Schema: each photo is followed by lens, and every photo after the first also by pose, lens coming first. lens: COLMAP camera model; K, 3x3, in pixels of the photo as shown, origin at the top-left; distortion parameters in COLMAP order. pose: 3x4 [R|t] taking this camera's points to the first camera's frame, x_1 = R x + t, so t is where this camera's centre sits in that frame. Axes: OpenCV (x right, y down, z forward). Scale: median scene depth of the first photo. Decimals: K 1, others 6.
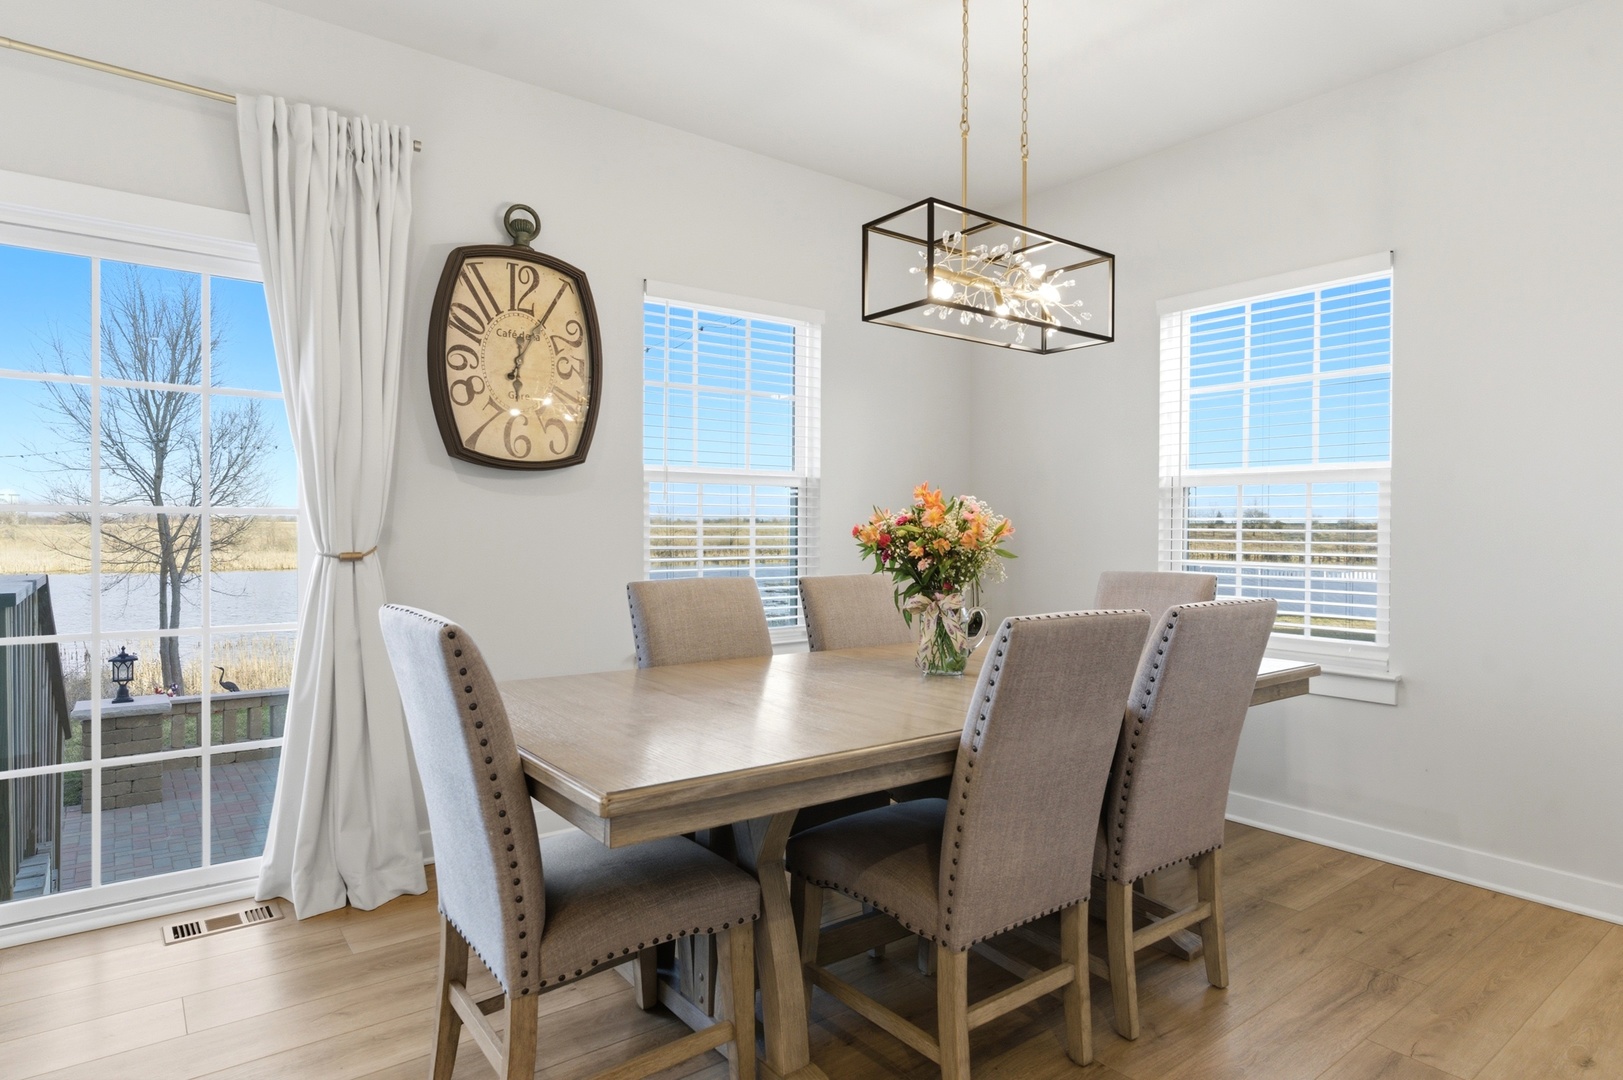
lens RADIAL K [[877.6, 0, 810.7], [0, 877.6, 531.7], [0, 0, 1]] dist [-0.001994, -0.000139]
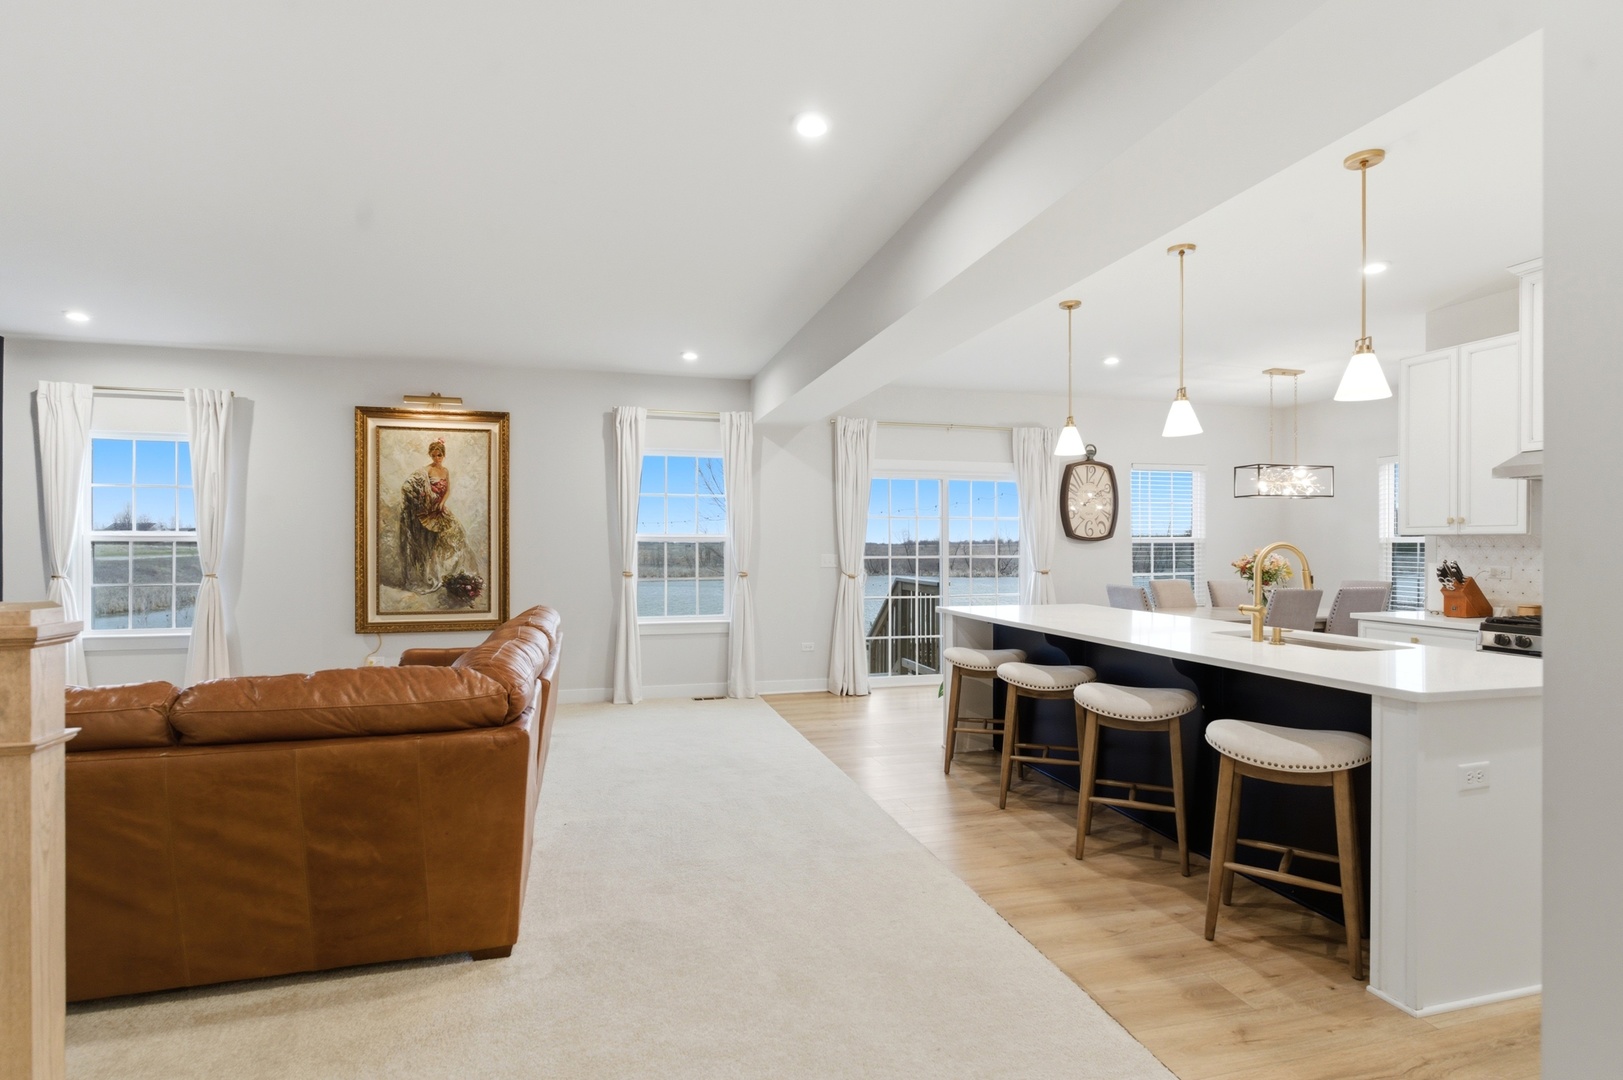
lens RADIAL K [[789.8, 0, 815.0], [0, 789.8, 541.9], [0, 0, 1]] dist [0.000084, 0.000353]
pose [[0.926495, -0.008316, -0.376216, -0.200773], [0.004310, 0.999925, -0.011490, -0.042272], [0.376283, 0.009024, 0.926461, -1.621582]]
